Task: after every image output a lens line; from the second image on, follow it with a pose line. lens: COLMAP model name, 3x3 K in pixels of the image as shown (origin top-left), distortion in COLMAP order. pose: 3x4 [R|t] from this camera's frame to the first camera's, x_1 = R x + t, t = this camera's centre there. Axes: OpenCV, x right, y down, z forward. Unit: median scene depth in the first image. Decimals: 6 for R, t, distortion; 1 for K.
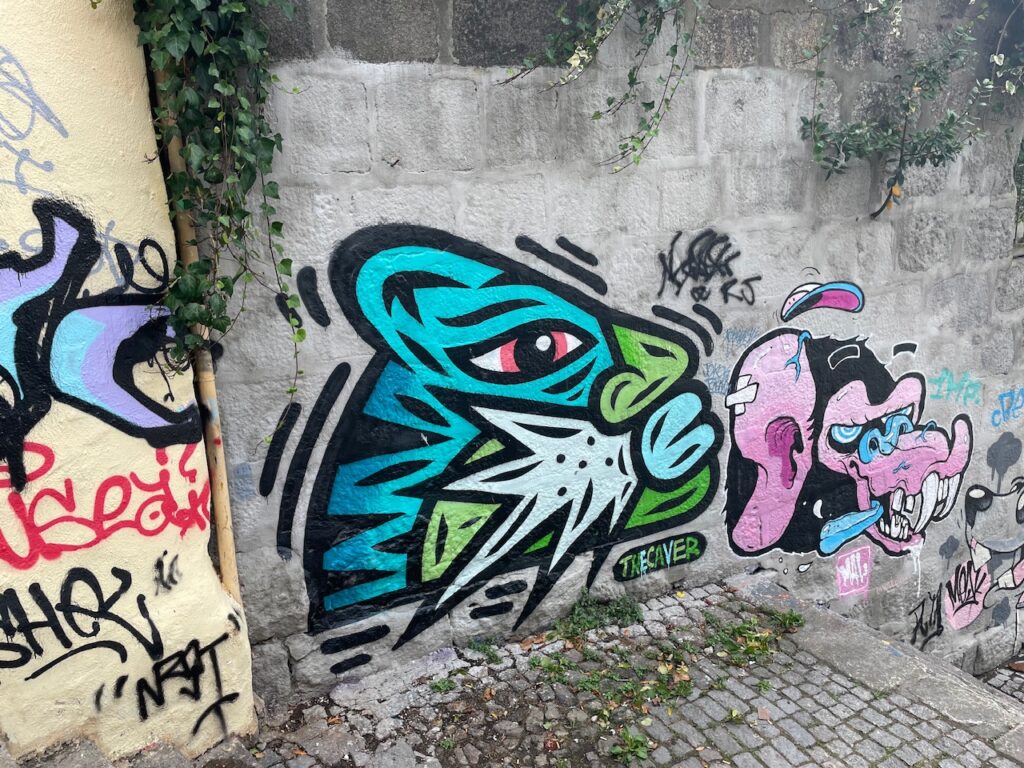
lens RADIAL K [[761.4, 0, 487.9], [0, 761.4, 380.8], [0, 0, 1]] dist [0.096162, -0.116931]
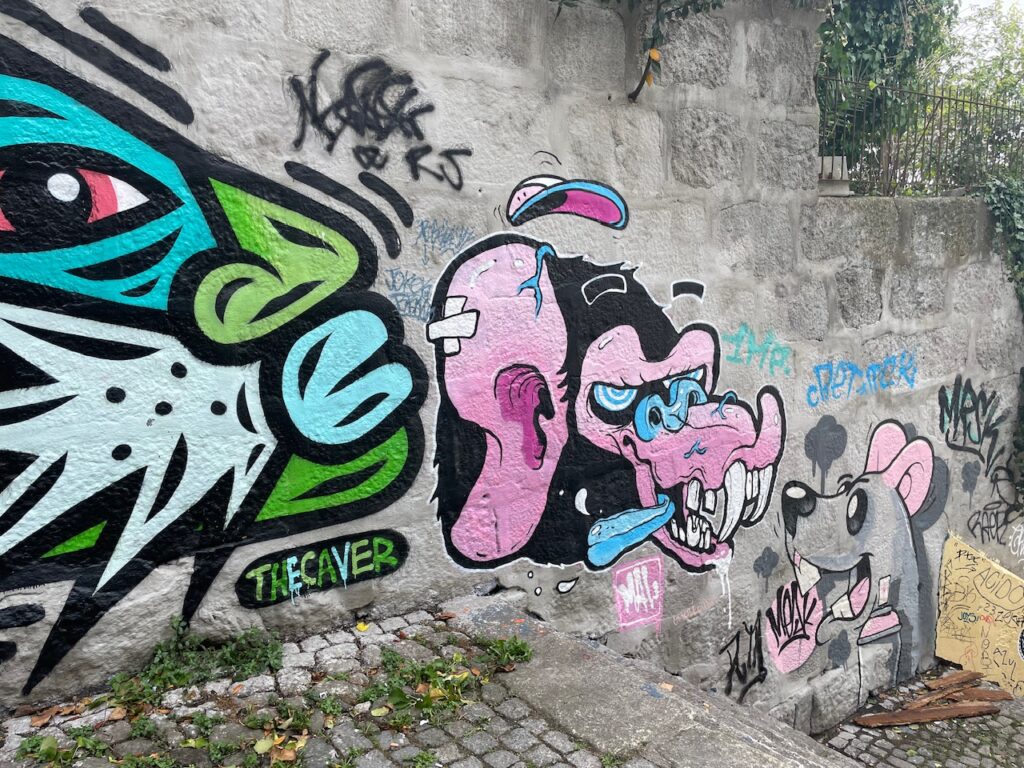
lens RADIAL K [[775.3, 0, 512.0], [0, 775.3, 384.0], [0, 0, 1]] dist [0.089320, -0.122544]
pose [[0.987664, 0.006305, 0.156459, 0.274632], [0.009488, 0.994943, -0.099988, 0.142226], [-0.156298, 0.100240, 0.982610, 0.311724]]
